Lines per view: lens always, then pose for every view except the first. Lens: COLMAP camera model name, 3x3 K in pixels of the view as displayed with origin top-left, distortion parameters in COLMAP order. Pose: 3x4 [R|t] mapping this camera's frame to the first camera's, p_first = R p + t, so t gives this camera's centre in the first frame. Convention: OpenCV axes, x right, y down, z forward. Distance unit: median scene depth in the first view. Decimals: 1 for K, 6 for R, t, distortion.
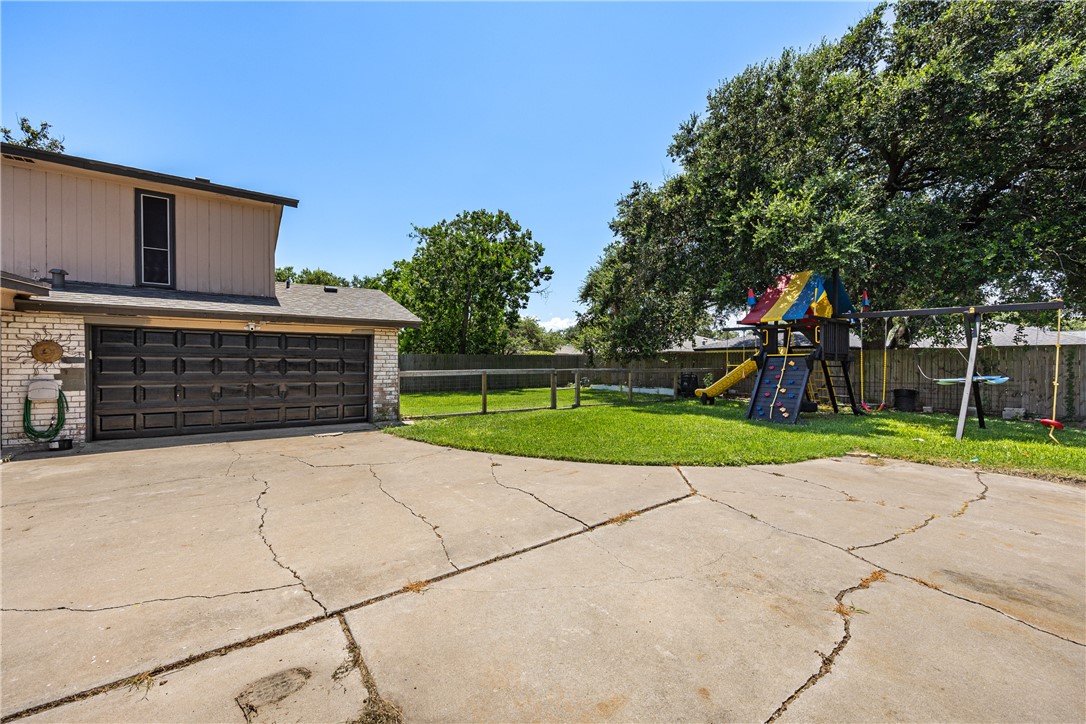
lens RADIAL K [[444.6, 0, 542.1], [0, 444.6, 362.5], [0, 0, 1]] dist [0.000921, -0.000021]
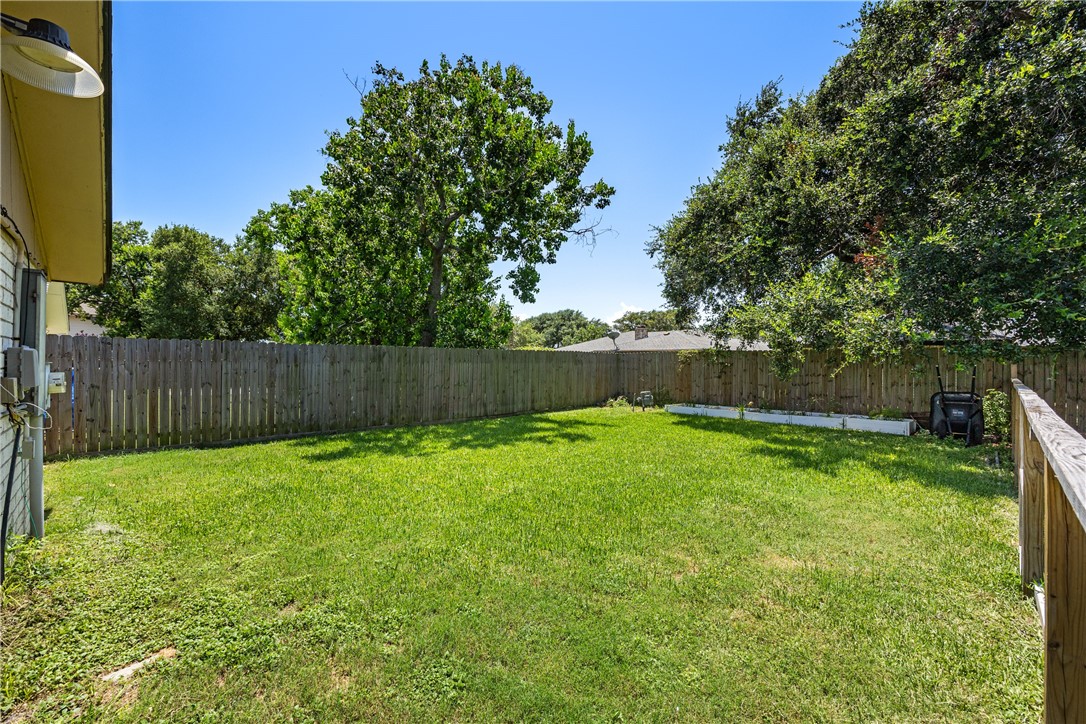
lens RADIAL K [[444.6, 0, 546.7], [0, 444.6, 361.1], [0, 0, 1]] dist [0.000921, -0.000021]
pose [[0.983732, -0.000726, 0.179642, -0.140649], [-0.001296, 0.999937, 0.011138, -0.009000], [-0.179638, -0.011190, 0.983669, 0.471993]]
